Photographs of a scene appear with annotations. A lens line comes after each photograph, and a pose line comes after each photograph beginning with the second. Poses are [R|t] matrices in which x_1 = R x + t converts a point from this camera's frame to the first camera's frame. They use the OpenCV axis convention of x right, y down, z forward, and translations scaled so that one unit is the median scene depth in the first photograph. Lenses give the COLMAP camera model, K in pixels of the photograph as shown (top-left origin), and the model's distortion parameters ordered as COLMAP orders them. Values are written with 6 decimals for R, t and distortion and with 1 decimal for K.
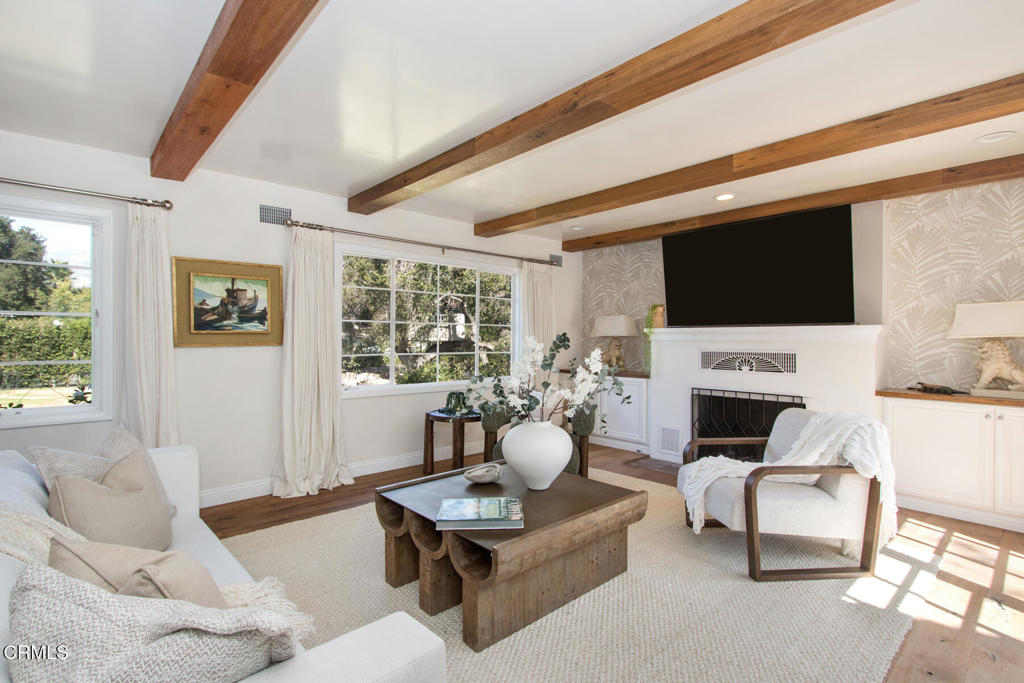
lens RADIAL K [[494.5, 0, 507.3], [0, 494.5, 332.2], [0, 0, 1]] dist [0.000207, 0.000133]
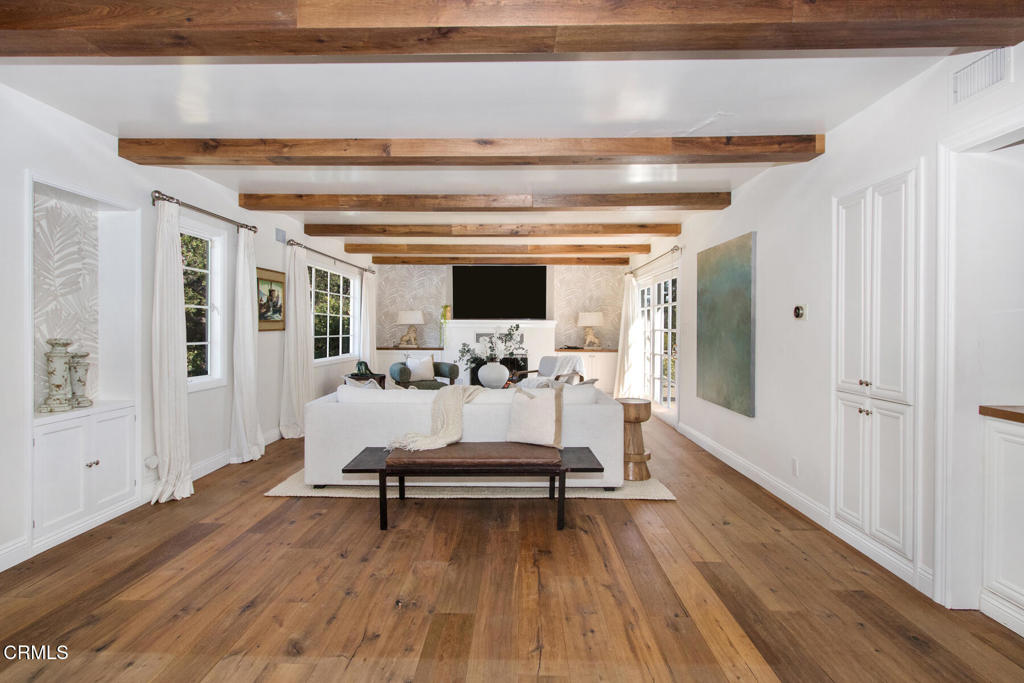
lens RADIAL K [[494.5, 0, 507.3], [0, 494.5, 332.2], [0, 0, 1]] dist [0.000207, 0.000133]
pose [[0.691989, -0.007867, 0.721865, -0.861658], [-0.011684, 0.999688, 0.022096, -0.005746], [-0.721814, -0.023724, 0.691681, -0.336921]]
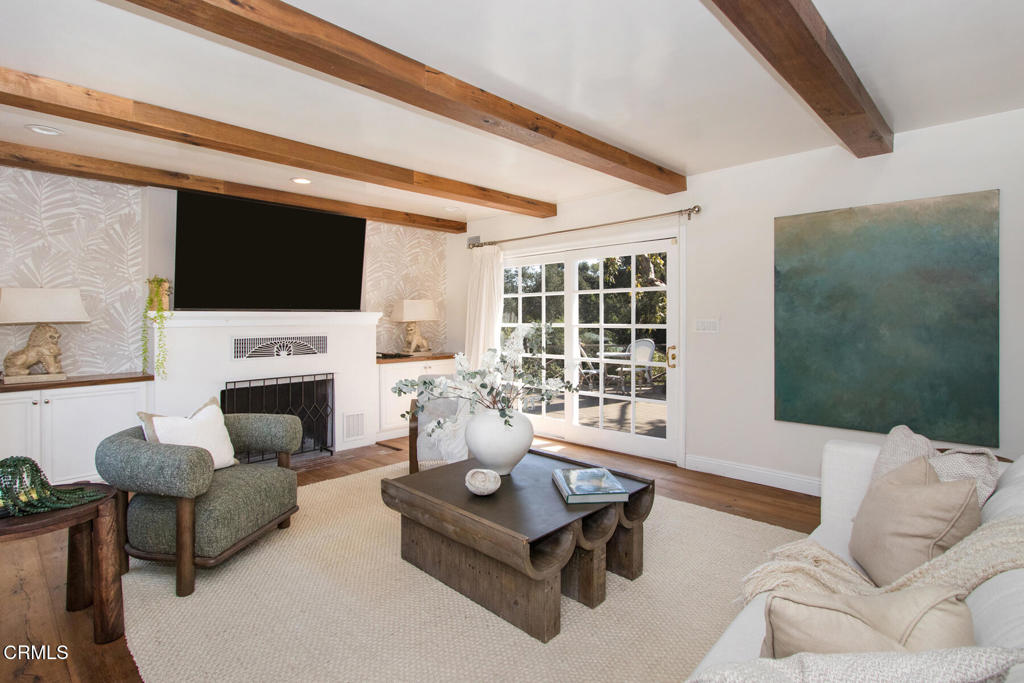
lens RADIAL K [[495.5, 0, 519.0], [0, 495.5, 319.3], [0, 0, 1]] dist [-0.001982, -0.000624]
pose [[-0.078067, -0.001565, 0.996947, -0.541382], [-0.006417, 0.999979, 0.001067, 0.000419], [-0.996927, -0.006314, -0.078075, 0.596651]]
